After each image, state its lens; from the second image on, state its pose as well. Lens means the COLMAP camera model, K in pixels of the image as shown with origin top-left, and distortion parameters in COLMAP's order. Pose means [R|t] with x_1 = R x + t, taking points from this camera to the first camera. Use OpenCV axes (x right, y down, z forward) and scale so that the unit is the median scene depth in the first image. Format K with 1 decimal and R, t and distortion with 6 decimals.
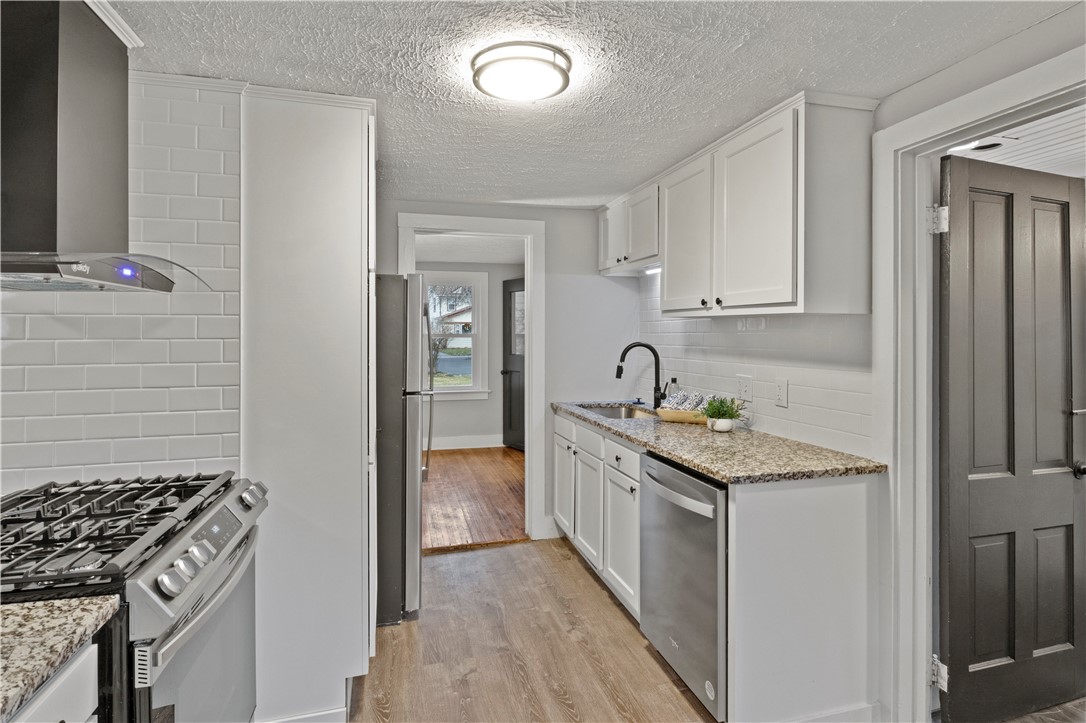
lens RADIAL K [[559.8, 0, 549.9], [0, 559.8, 332.5], [0, 0, 1]] dist [-0.003148, -0.000418]
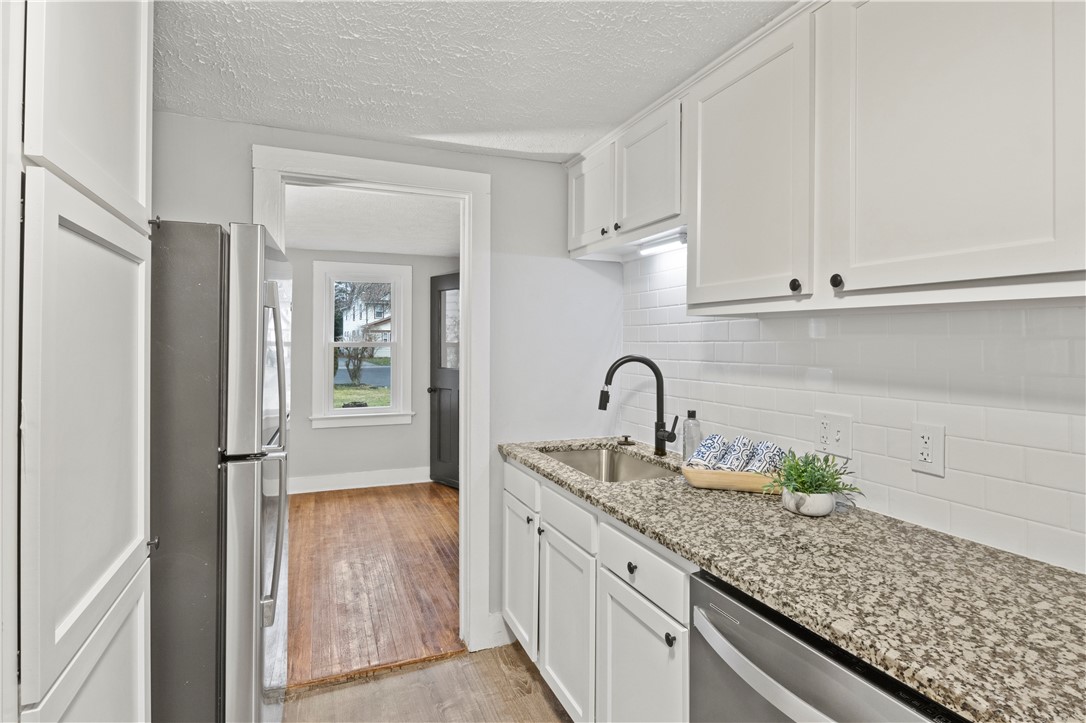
lens RADIAL K [[559.8, 0, 546.6], [0, 559.8, 342.2], [0, 0, 1]] dist [-0.003148, -0.000418]
pose [[0.993361, 0.003428, 0.114984, -0.019665], [-0.003540, 0.999993, 0.000766, 0.001532], [-0.114980, -0.001168, 0.993367, 0.336798]]
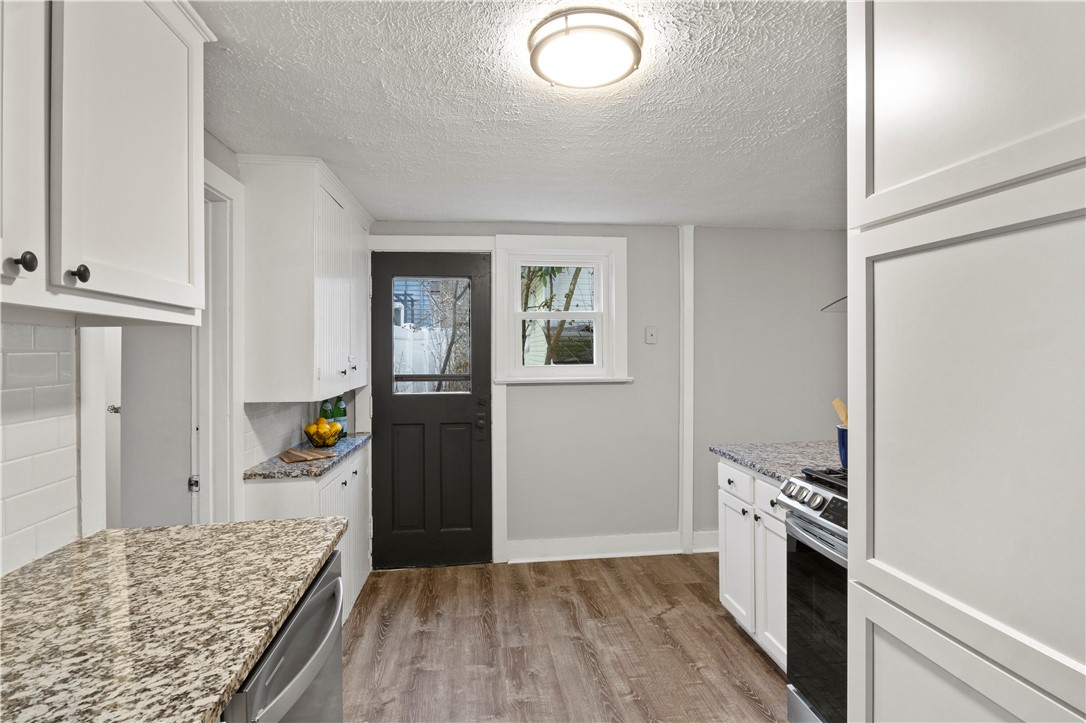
lens RADIAL K [[559.8, 0, 544.1], [0, 559.8, 356.4], [0, 0, 1]] dist [-0.003148, -0.000418]
pose [[-0.989799, 0.010951, 0.142048, -0.052497], [0.011618, 0.999925, 0.003867, 0.003198], [-0.141995, 0.005478, -0.989852, 0.894144]]
